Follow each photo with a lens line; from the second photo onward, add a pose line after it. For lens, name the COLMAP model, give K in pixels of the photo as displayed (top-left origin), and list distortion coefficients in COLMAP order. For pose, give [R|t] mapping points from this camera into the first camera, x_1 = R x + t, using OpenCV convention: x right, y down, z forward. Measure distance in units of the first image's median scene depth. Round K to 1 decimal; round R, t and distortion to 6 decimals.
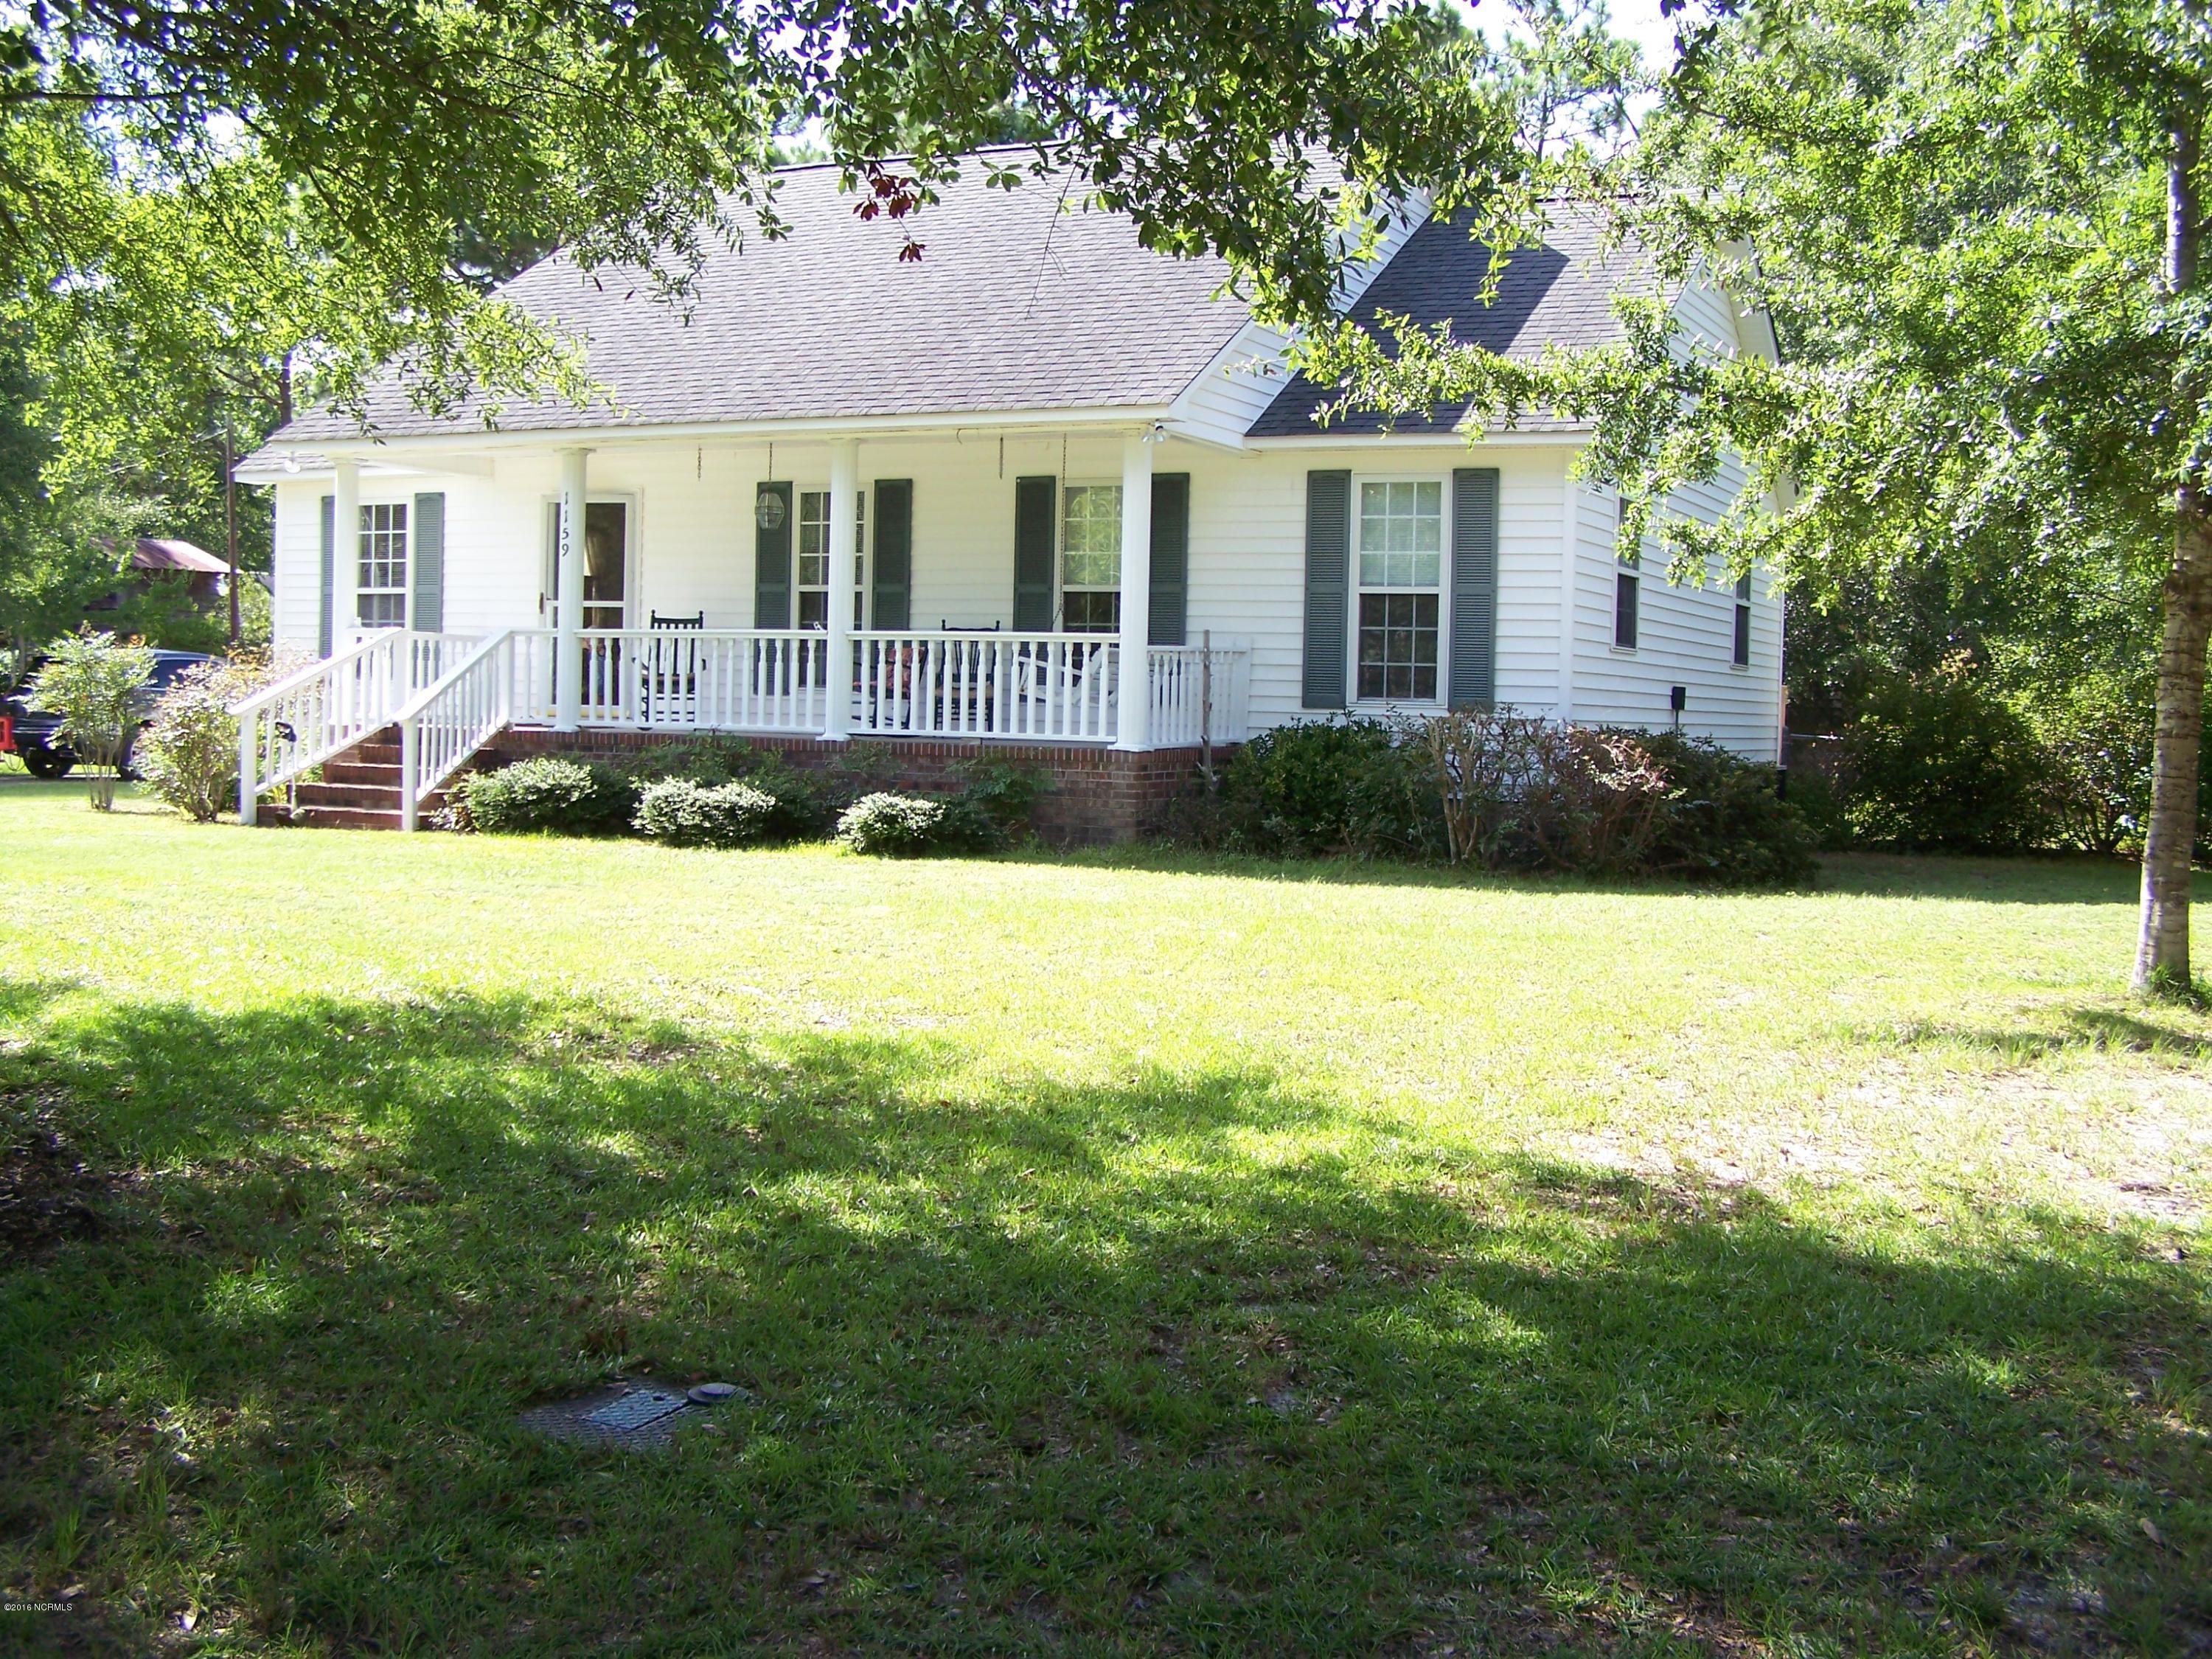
lens RADIAL K [[2508.1, 0, 1050.5], [0, 2508.1, 818.2], [0, 0, 1]] dist [-0.185817, 0.312212]
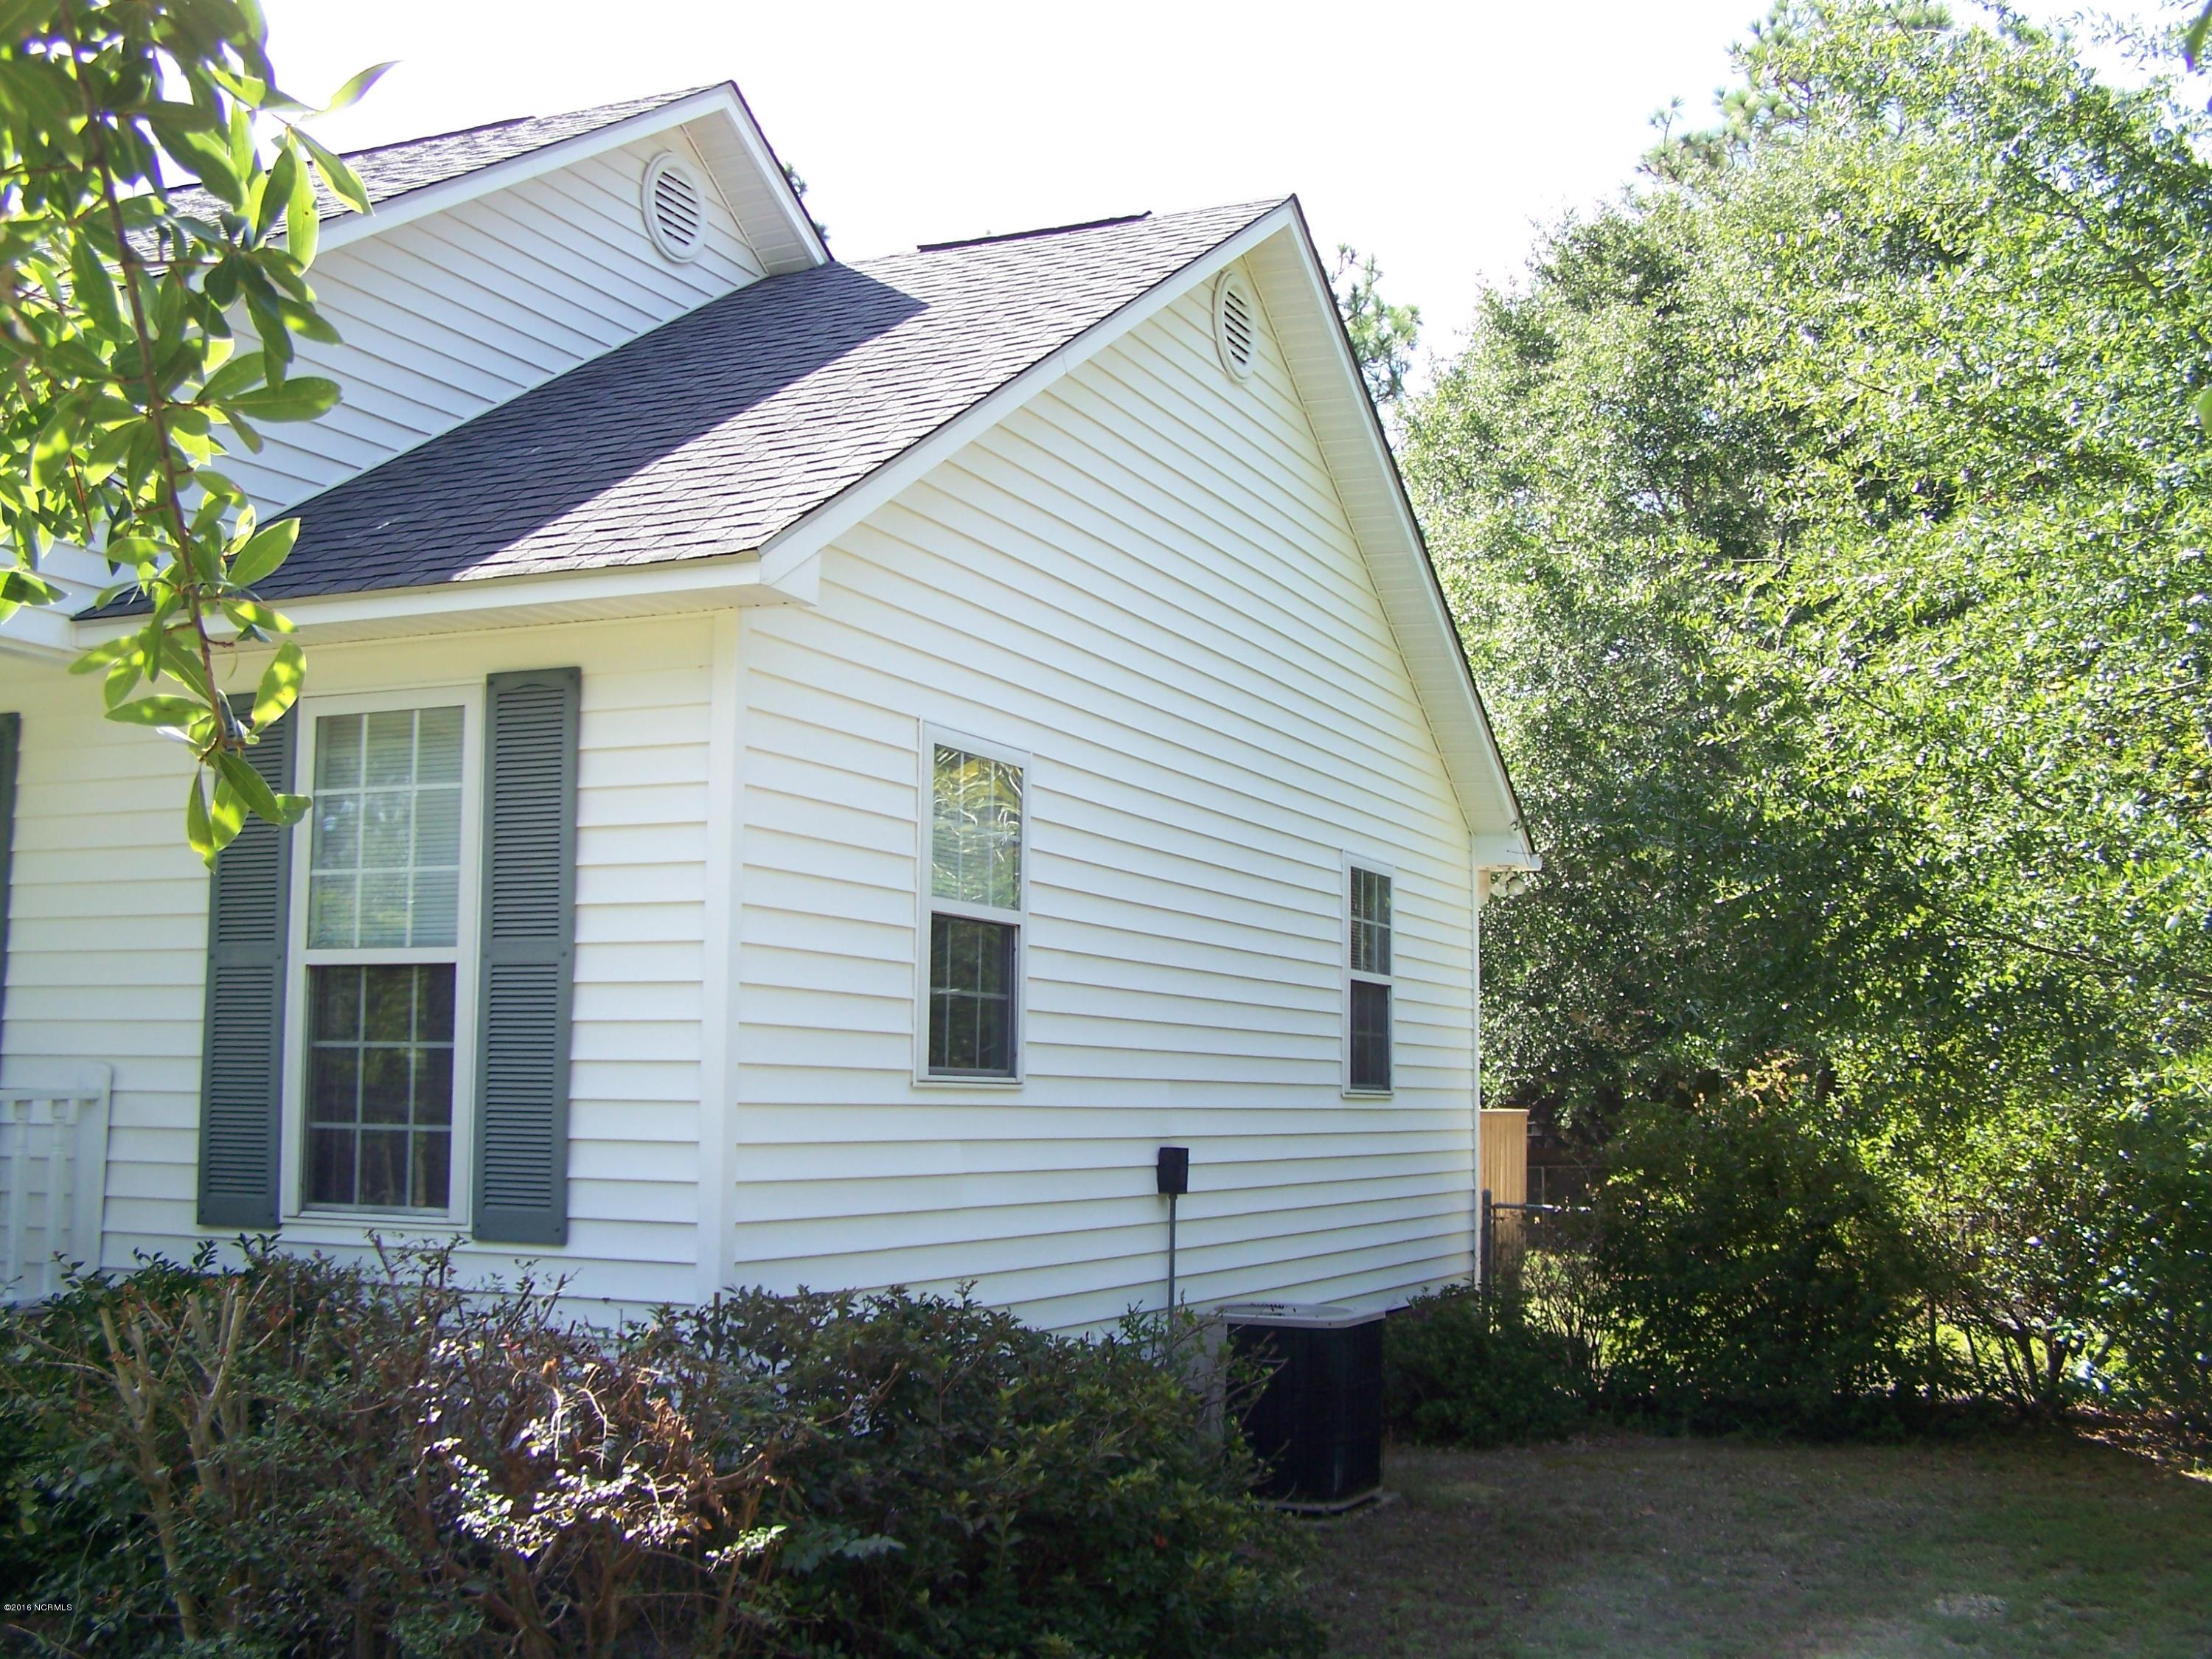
lens RADIAL K [[2508.1, 0, 1050.5], [0, 2508.1, 818.2], [0, 0, 1]] dist [-0.185817, 0.312212]
pose [[0.999479, -0.011481, 0.030157, 0.239040], [0.016079, 0.987470, -0.156985, -0.044614], [-0.027977, 0.157388, 0.987140, 0.555612]]
